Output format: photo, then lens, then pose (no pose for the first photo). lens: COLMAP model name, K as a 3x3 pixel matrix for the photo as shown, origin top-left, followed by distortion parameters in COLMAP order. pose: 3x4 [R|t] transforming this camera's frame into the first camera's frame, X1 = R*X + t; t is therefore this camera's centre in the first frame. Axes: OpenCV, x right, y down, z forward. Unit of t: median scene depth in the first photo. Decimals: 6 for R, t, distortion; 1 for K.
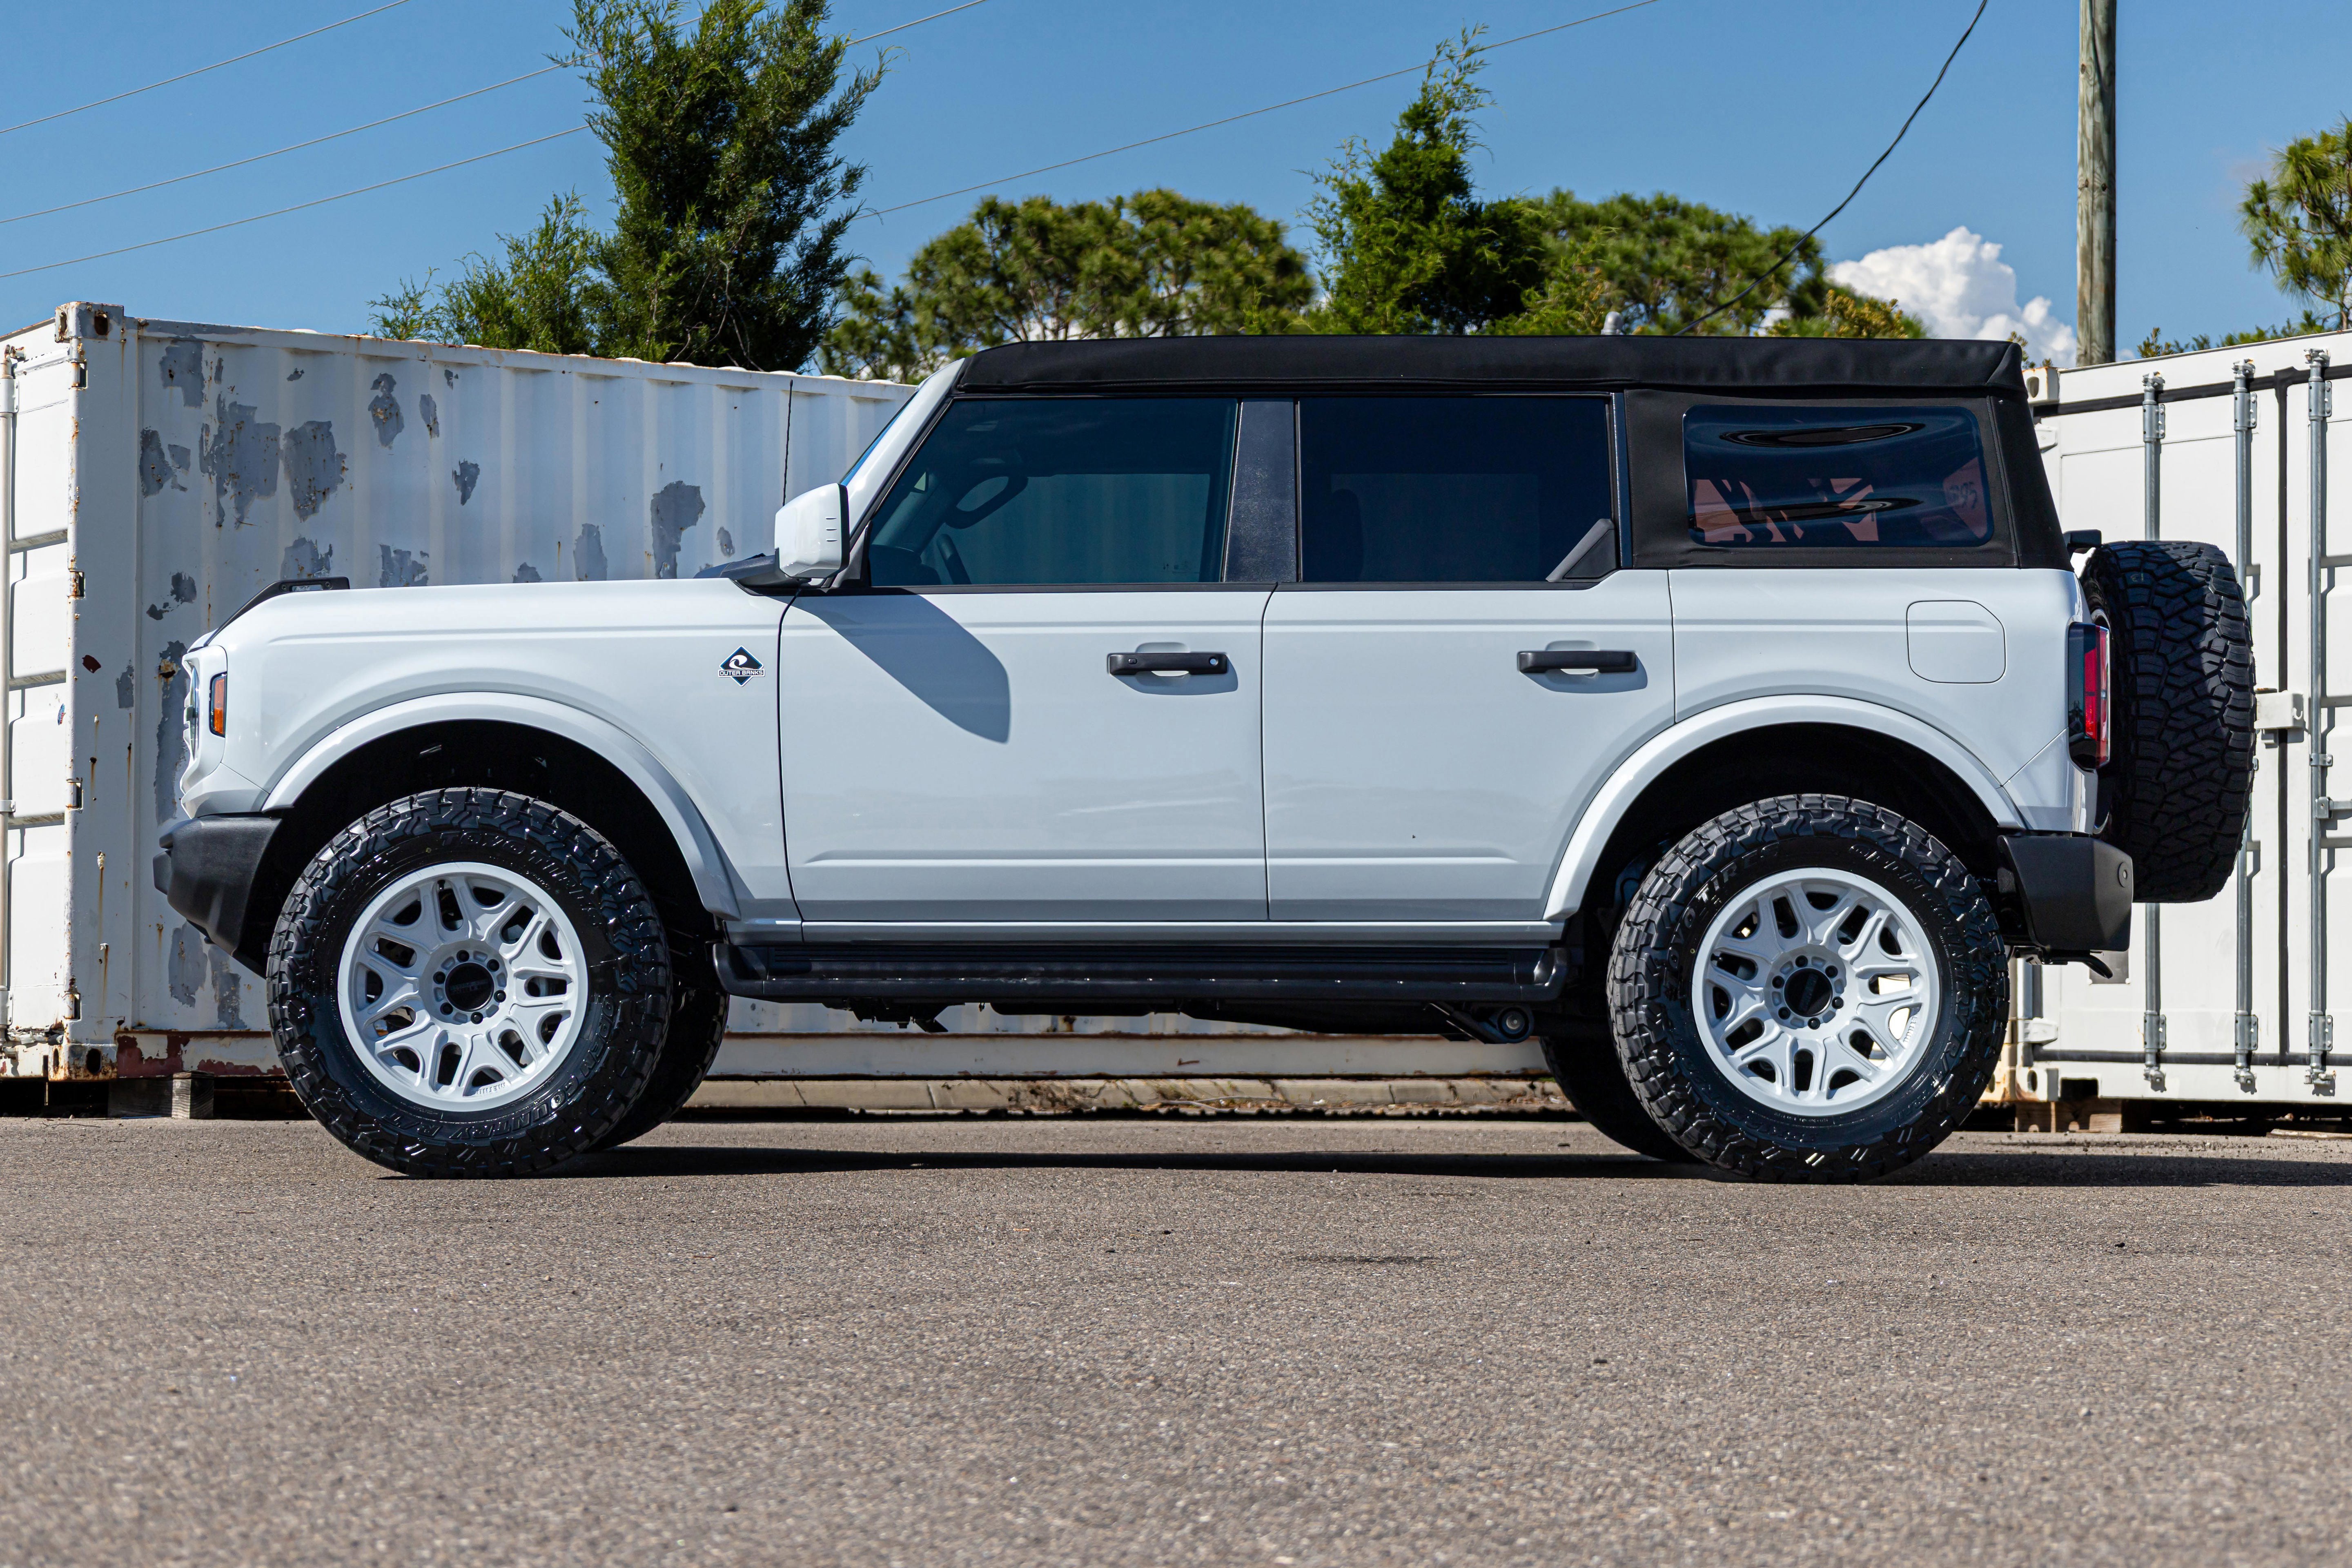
lens RADIAL K [[6209.3, 0, 1145.8], [0, 6209.3, 780.4], [0, 0, 1]] dist [0.041876, 0.688780]
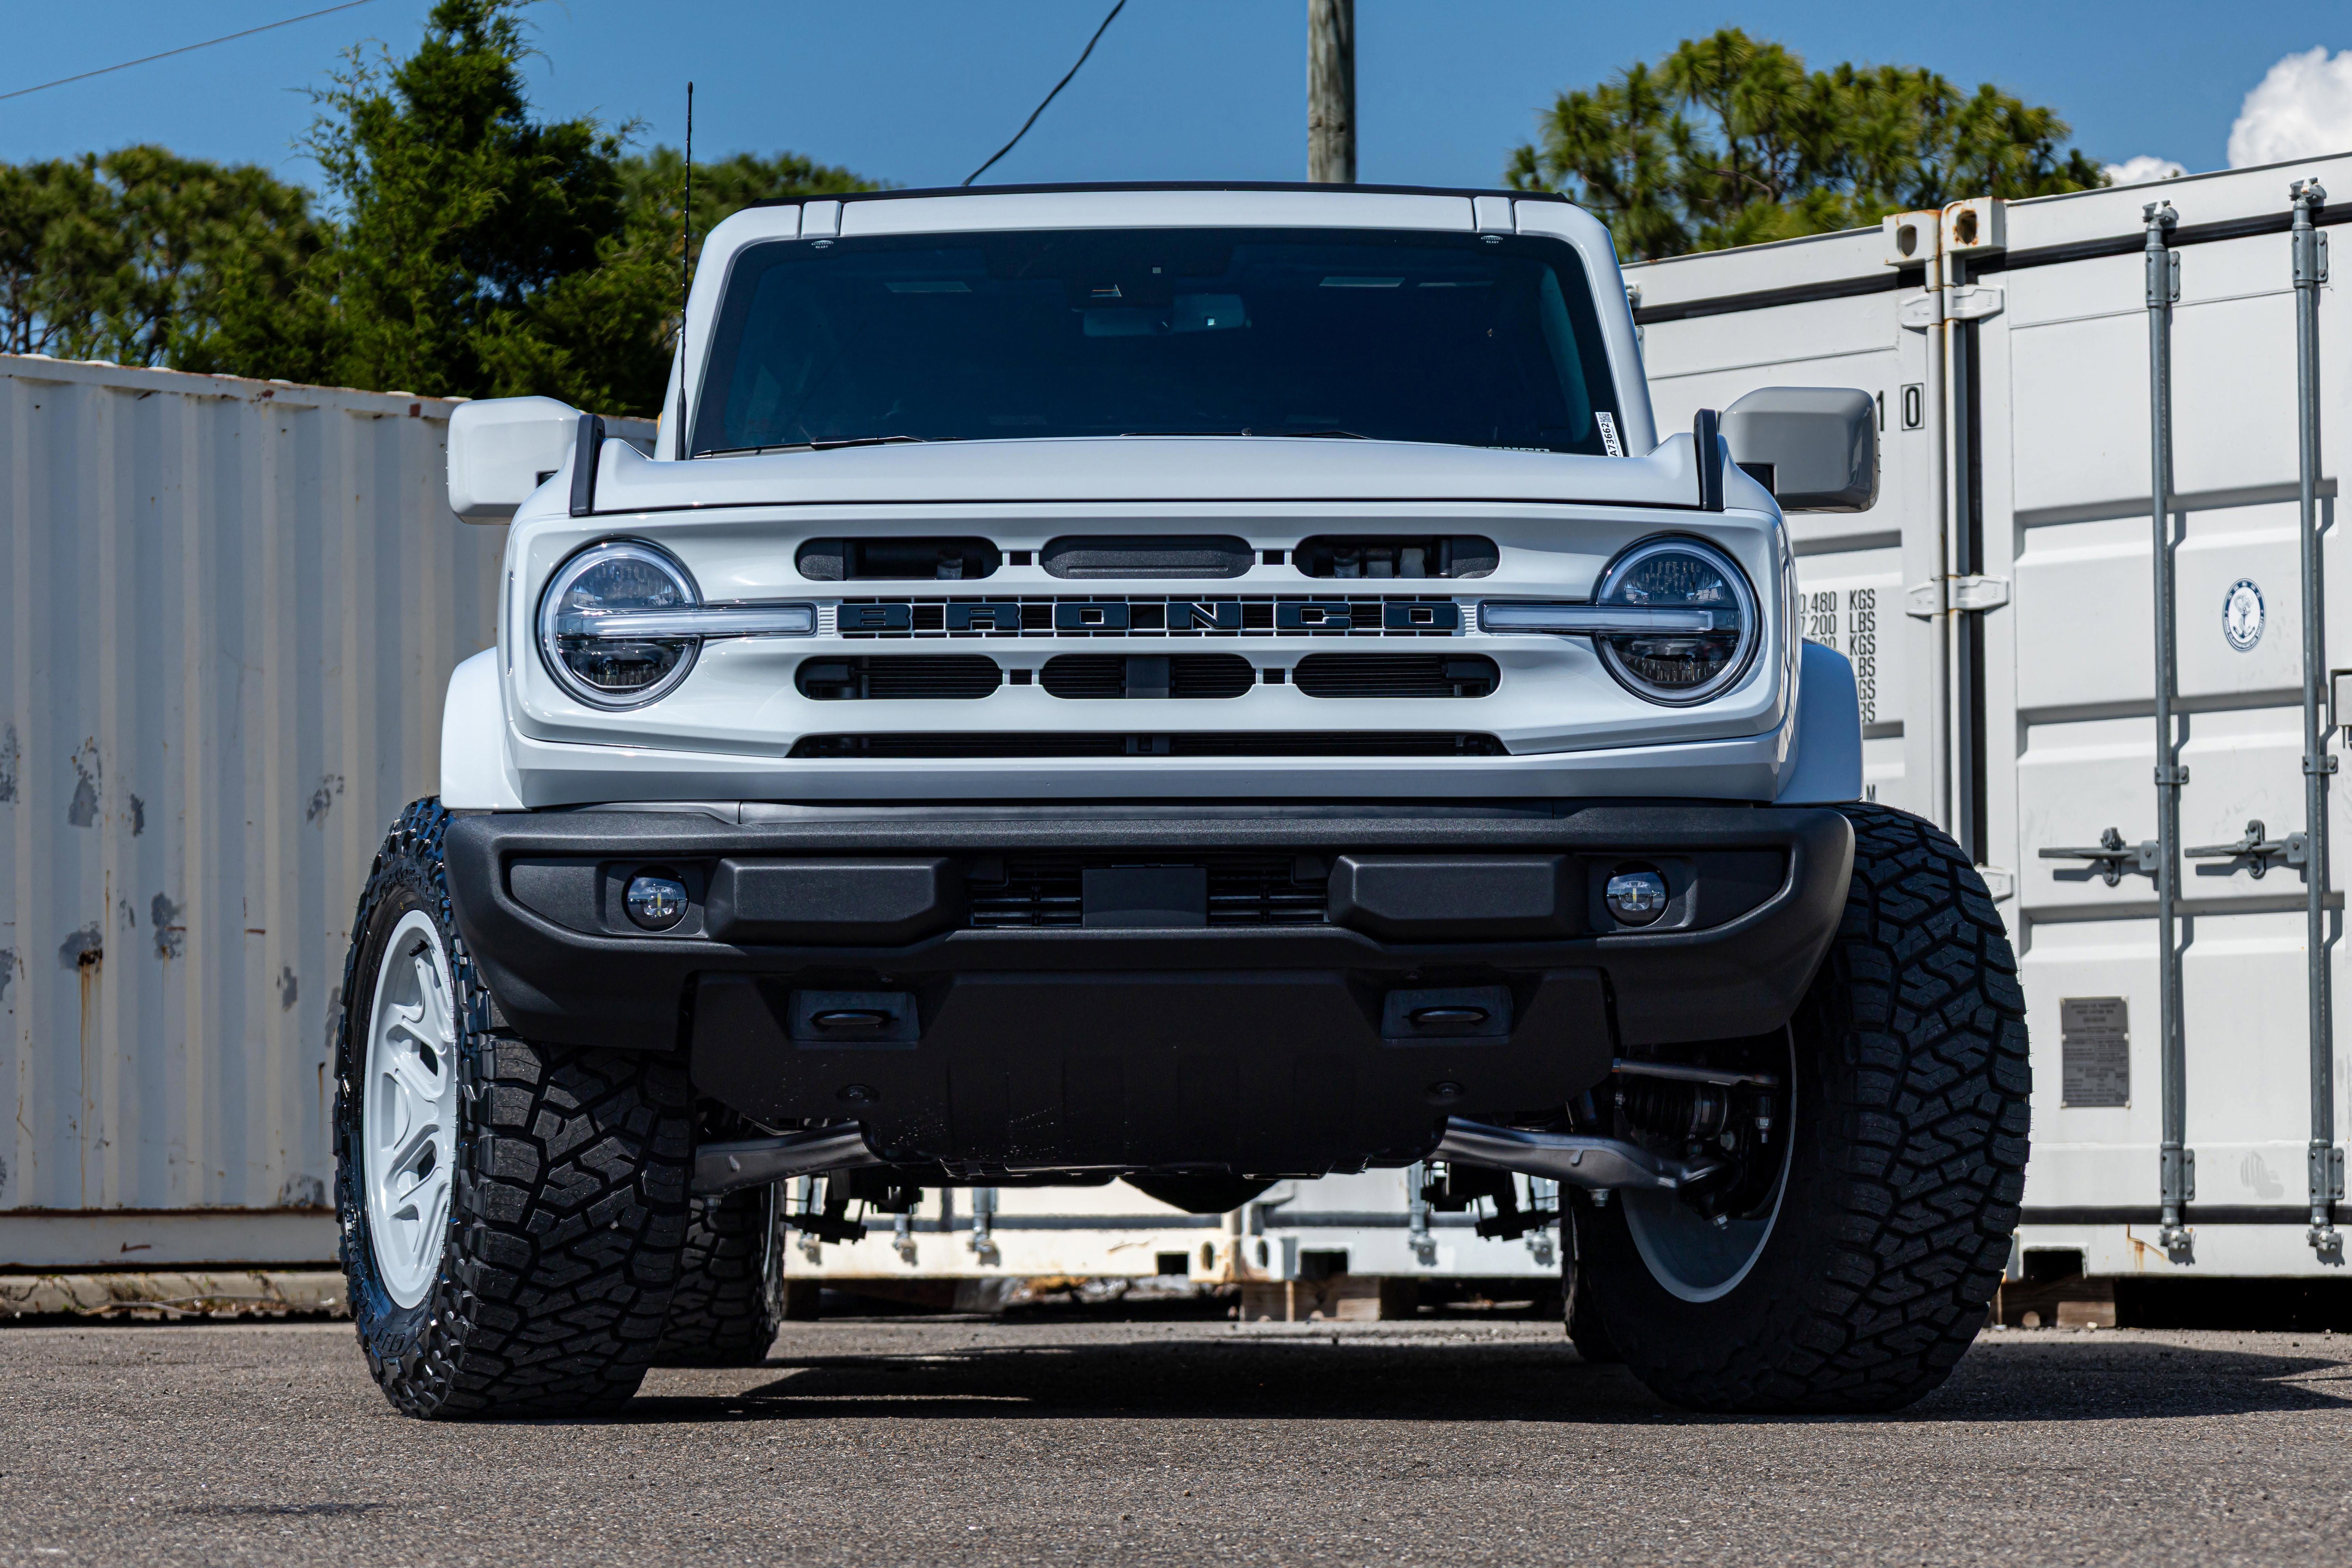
lens RADIAL K [[6209.3, 0, 1145.8], [0, 6209.3, 780.4], [0, 0, 1]] dist [0.041876, 0.688780]
pose [[0.992113, -0.004355, 0.125274, 0.032189], [0.009262, 0.999211, -0.038617, 0.018725], [-0.125007, 0.039473, 0.991370, 0.236794]]
